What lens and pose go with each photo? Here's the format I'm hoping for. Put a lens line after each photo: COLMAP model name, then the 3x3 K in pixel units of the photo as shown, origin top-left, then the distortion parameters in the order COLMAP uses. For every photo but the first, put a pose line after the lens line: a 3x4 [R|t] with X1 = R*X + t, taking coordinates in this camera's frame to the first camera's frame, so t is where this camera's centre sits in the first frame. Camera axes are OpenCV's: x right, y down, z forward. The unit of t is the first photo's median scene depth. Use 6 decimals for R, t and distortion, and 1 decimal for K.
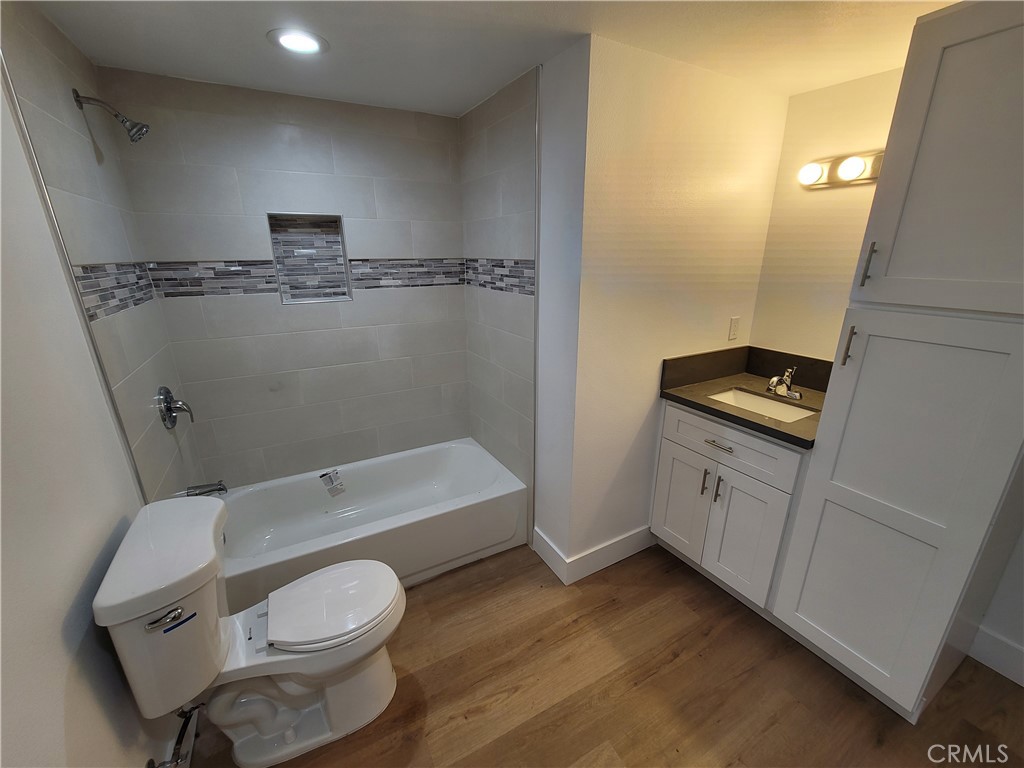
lens RADIAL K [[419.9, 0, 514.4], [0, 419.9, 387.0], [0, 0, 1]] dist [-0.001231, 0.000308]
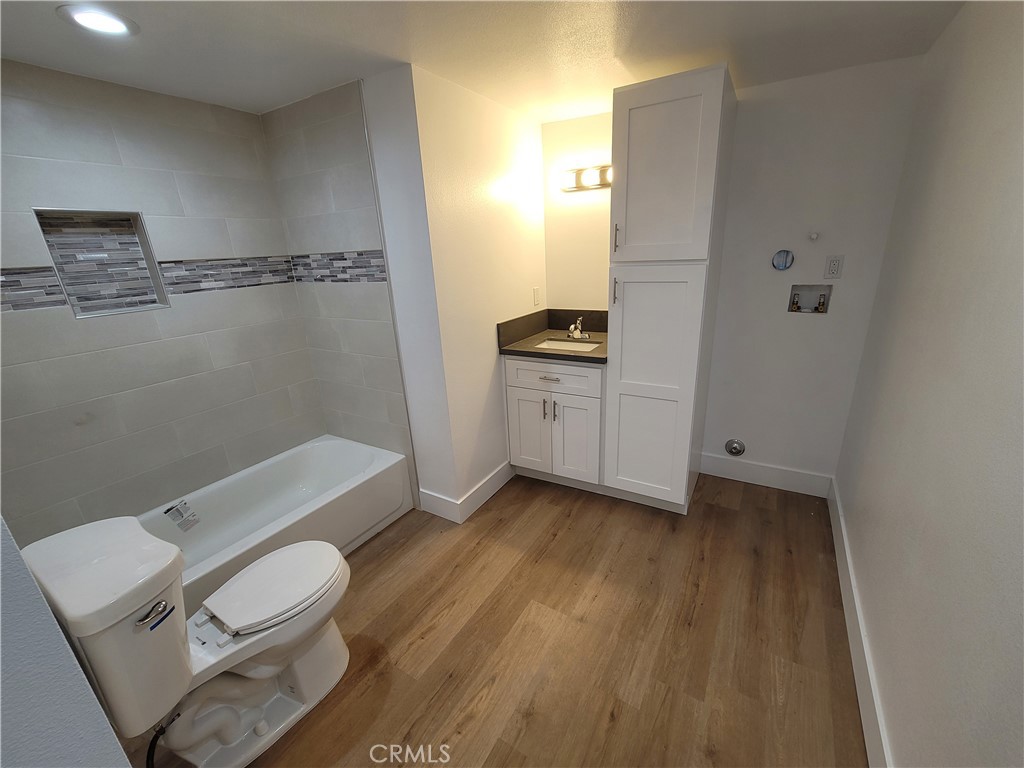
lens RADIAL K [[419.9, 0, 514.4], [0, 419.9, 387.0], [0, 0, 1]] dist [-0.001231, 0.000308]
pose [[0.869006, -0.194867, 0.454813, -0.207530], [0.196729, 0.979480, 0.043776, 0.073790], [-0.454011, 0.051434, 0.889510, -0.137560]]
